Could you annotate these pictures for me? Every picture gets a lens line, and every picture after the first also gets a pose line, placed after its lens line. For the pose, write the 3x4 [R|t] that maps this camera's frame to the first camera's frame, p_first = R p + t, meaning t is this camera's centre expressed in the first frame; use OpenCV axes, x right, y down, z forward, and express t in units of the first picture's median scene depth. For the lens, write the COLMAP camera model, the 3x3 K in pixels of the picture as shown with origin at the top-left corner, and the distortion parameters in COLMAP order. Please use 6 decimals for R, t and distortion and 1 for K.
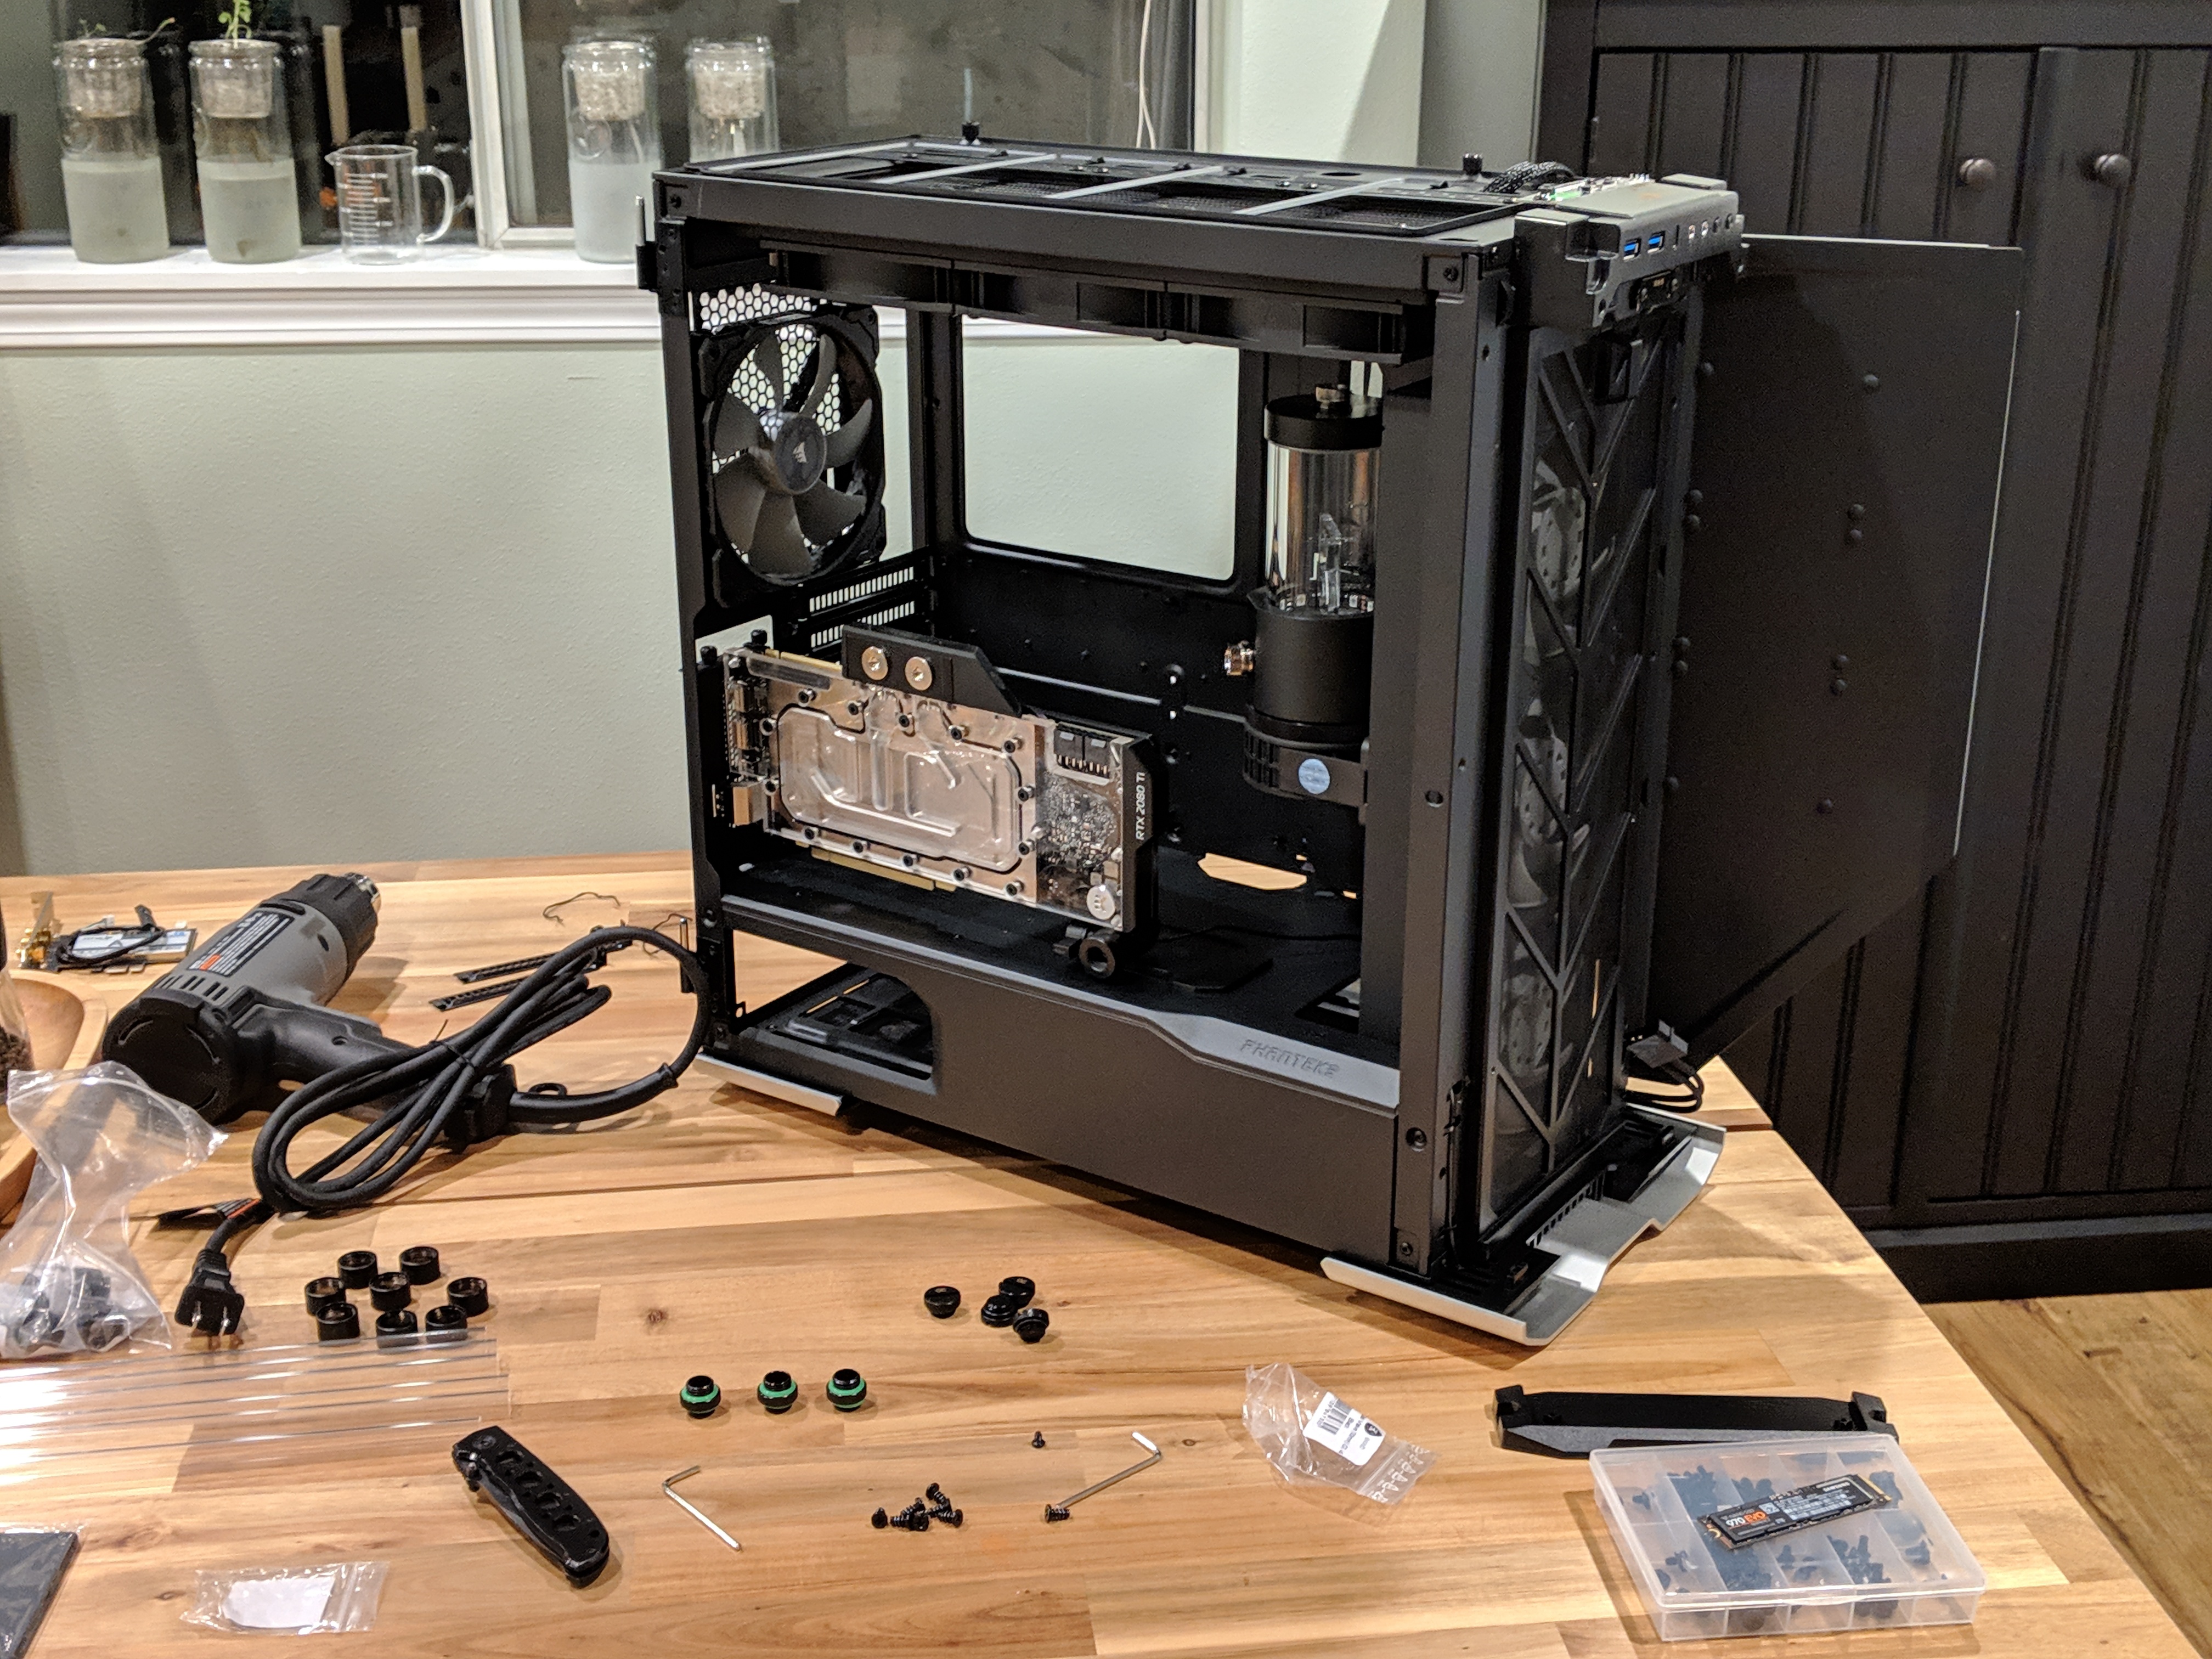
lens RADIAL K [[2655.6, 0, 1100.4], [0, 2655.6, 796.1], [0, 0, 1]] dist [0.261030, -0.984770]
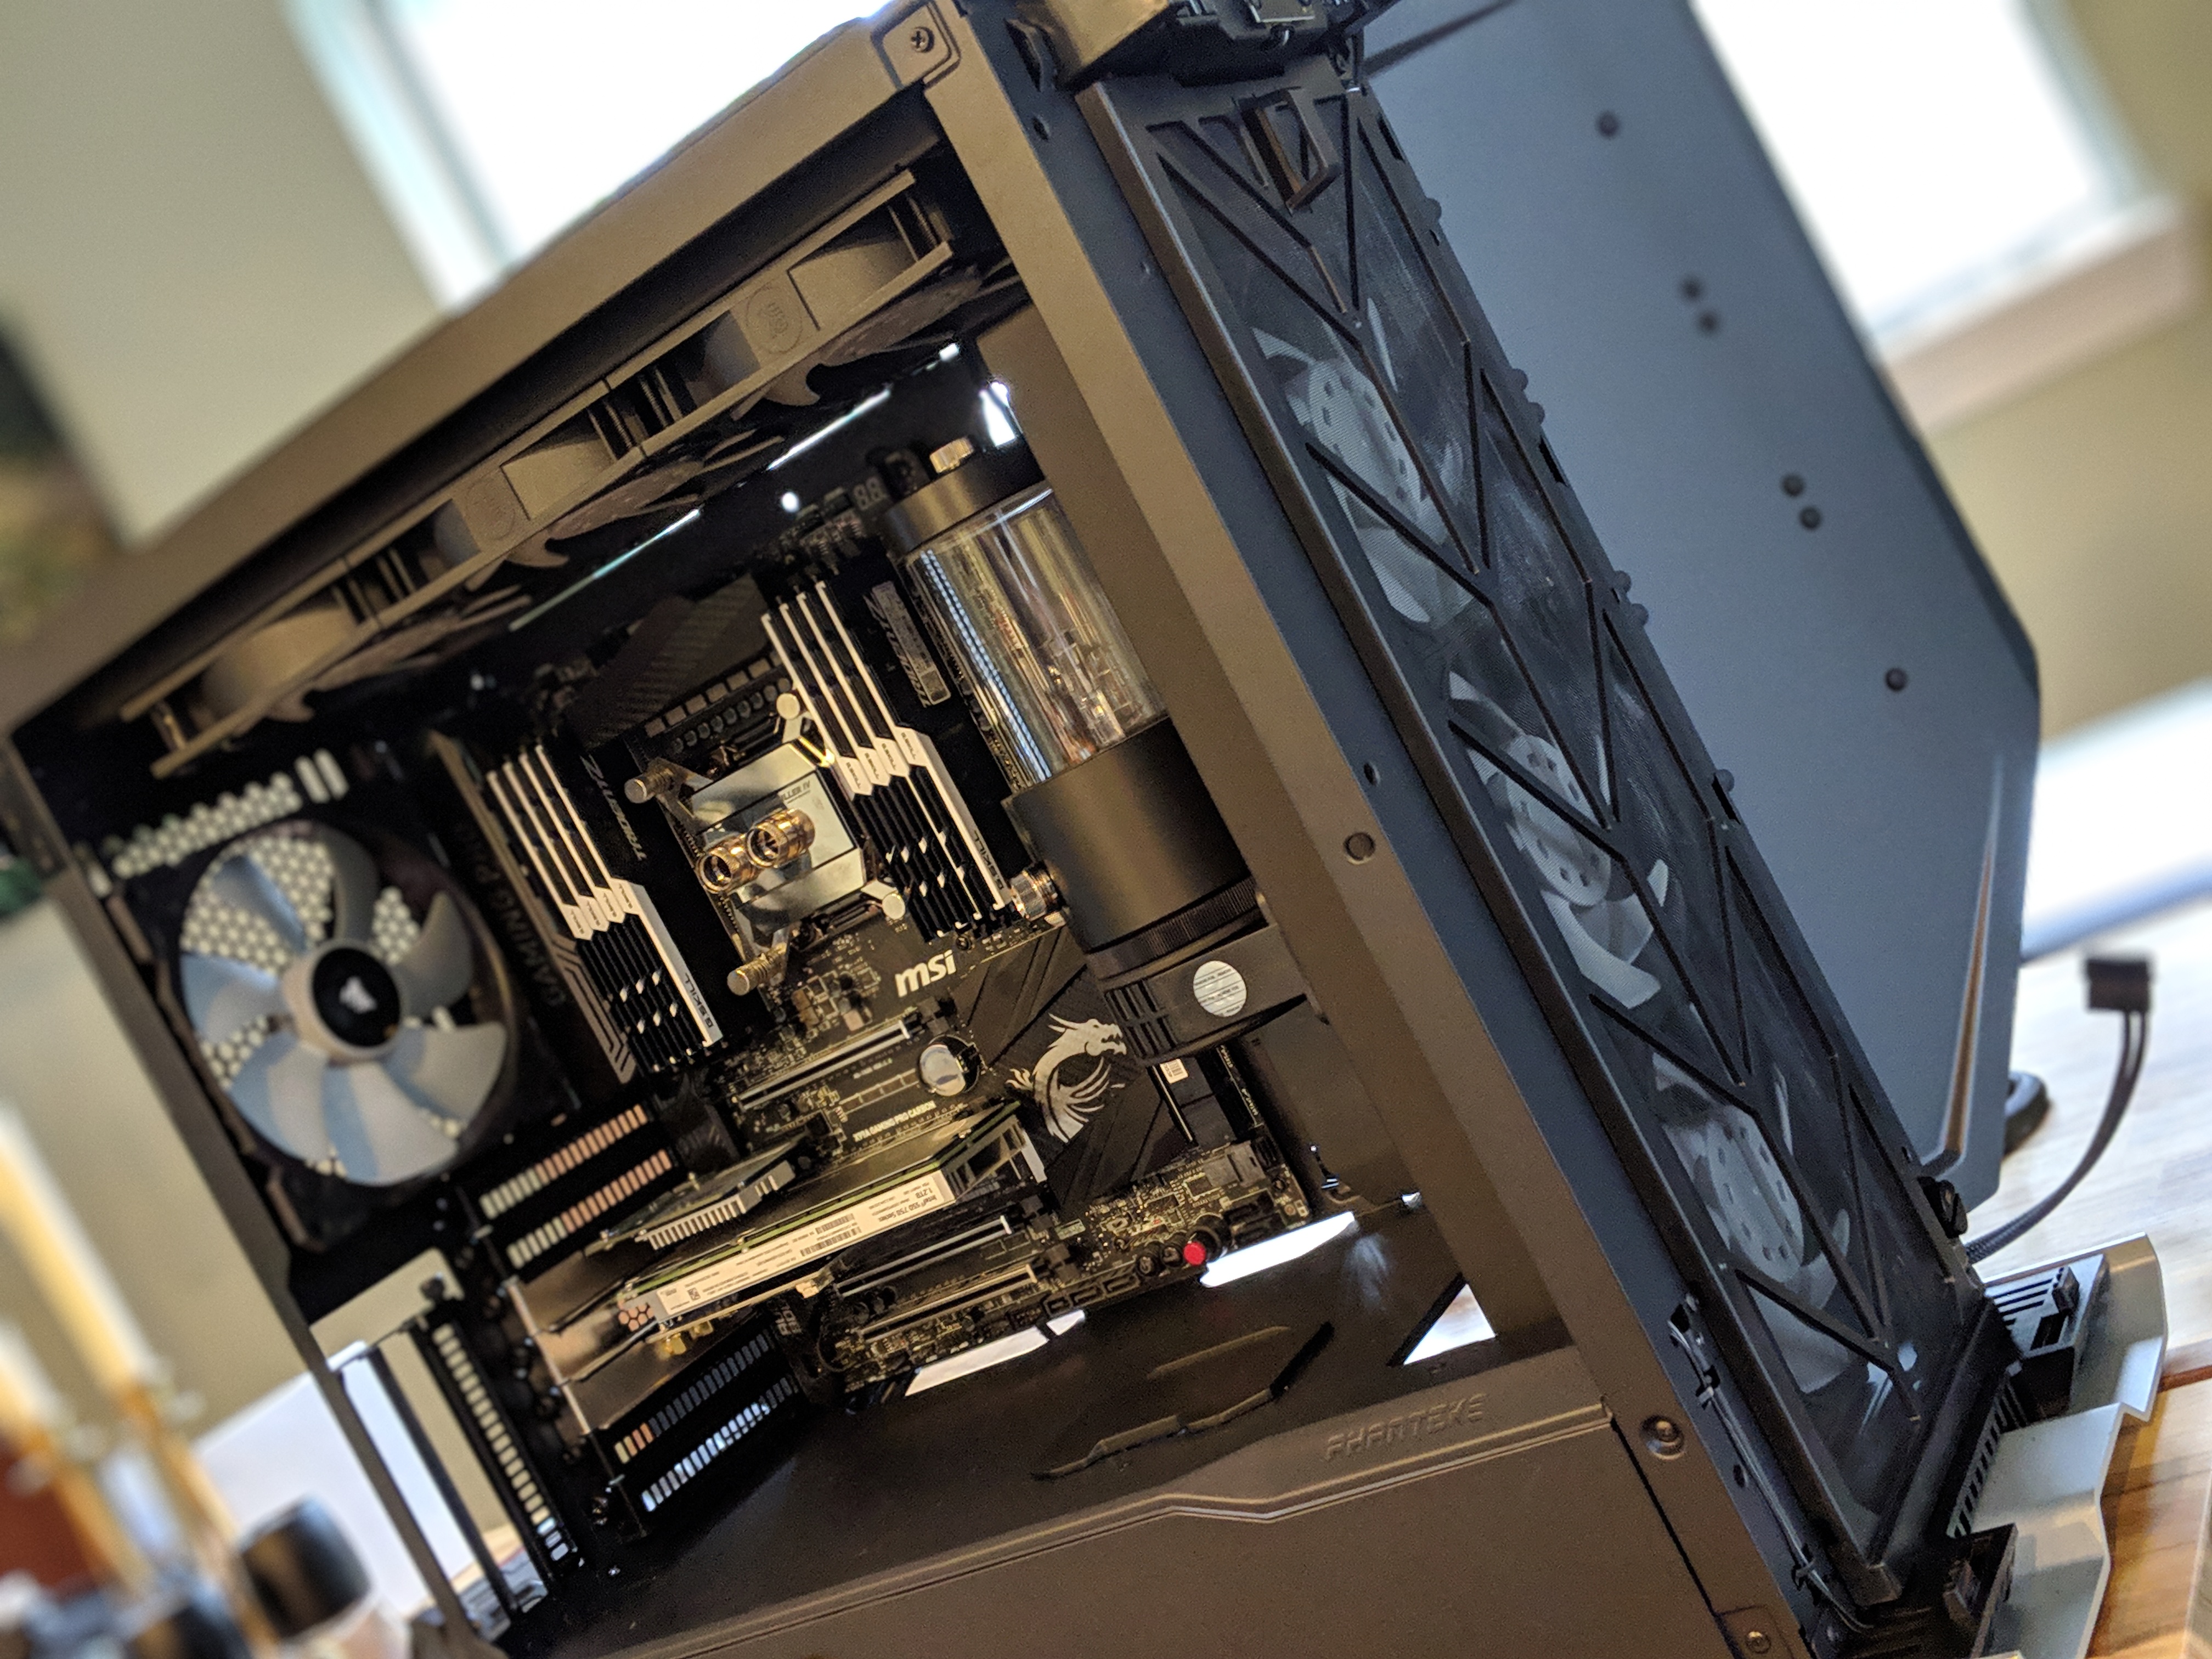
lens RADIAL K [[2655.6, 0, 1100.4], [0, 2655.6, 796.1], [0, 0, 1]] dist [0.261030, -0.984770]
pose [[0.883761, -0.466813, 0.032425, 0.051603], [0.455398, 0.842076, -0.289001, 0.106252], [0.107605, 0.270174, 0.956780, 0.363432]]
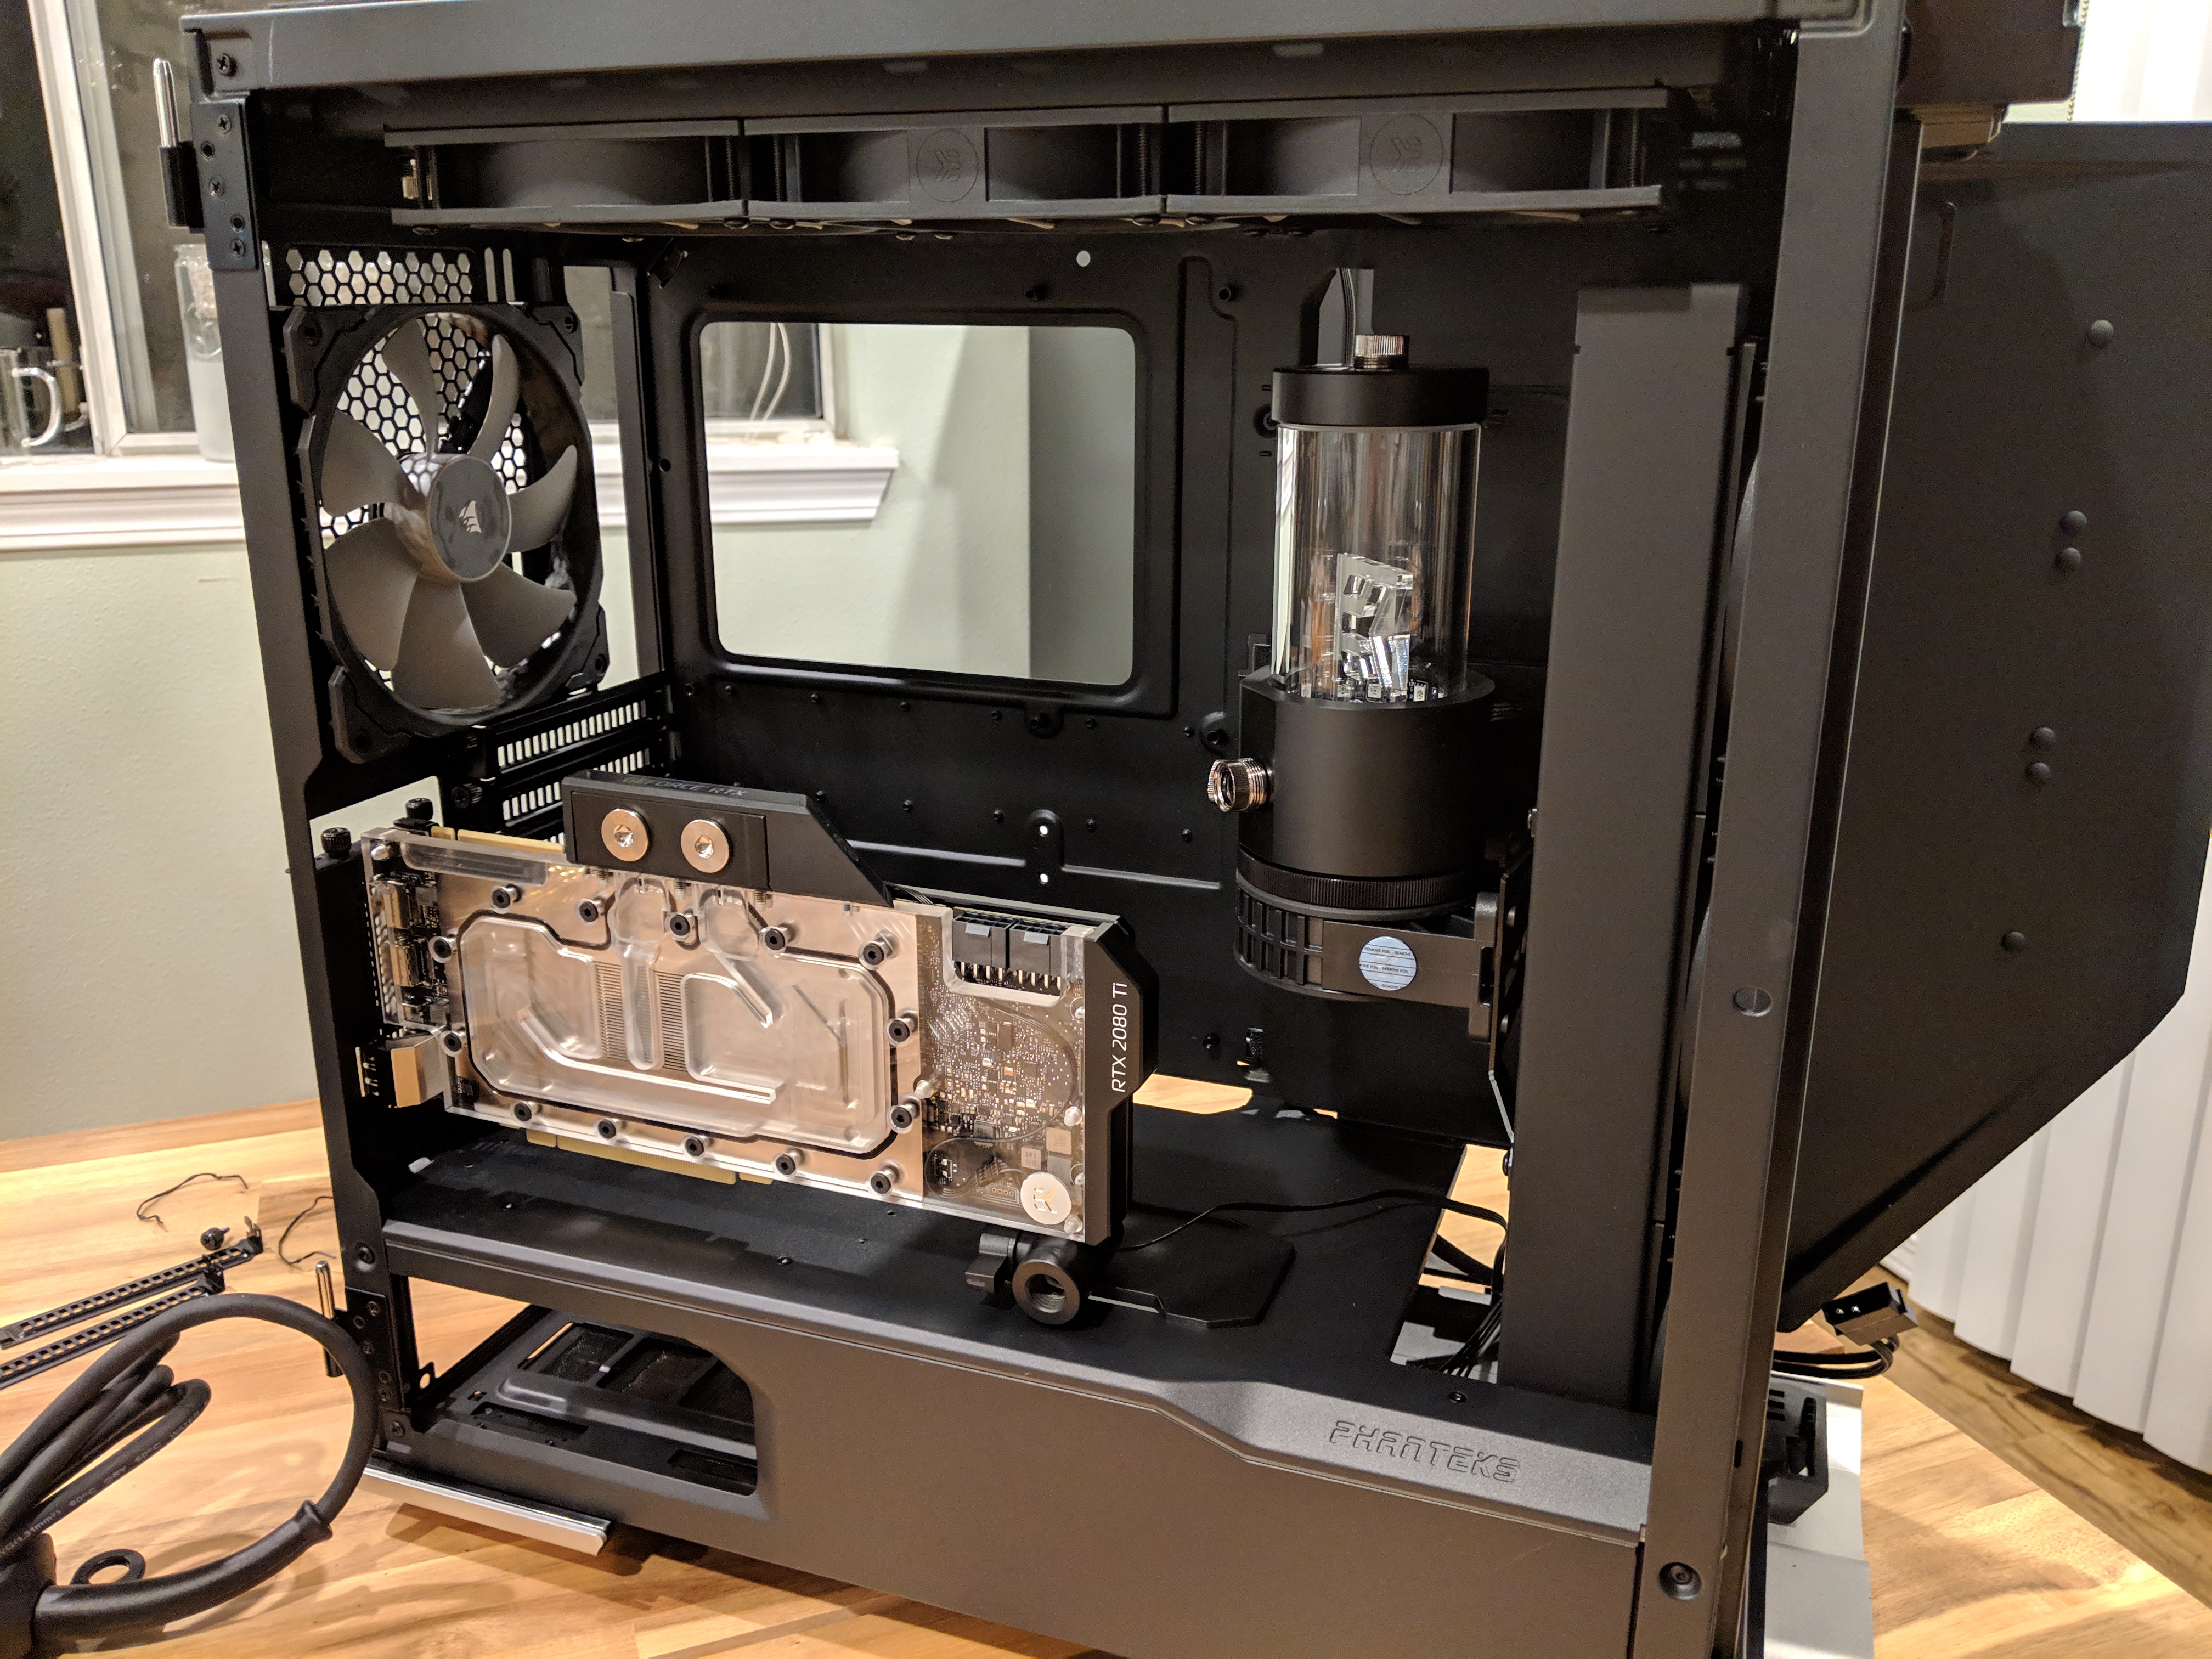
lens RADIAL K [[1782.5, 0, 1141.7], [0, 1782.5, 809.7], [0, 0, 1]] dist [0.035349, -0.103587]
pose [[0.964552, -0.068611, 0.254817, -0.070797], [0.083222, 0.995422, -0.046994, -0.025255], [-0.250426, 0.066535, 0.965847, 0.548342]]
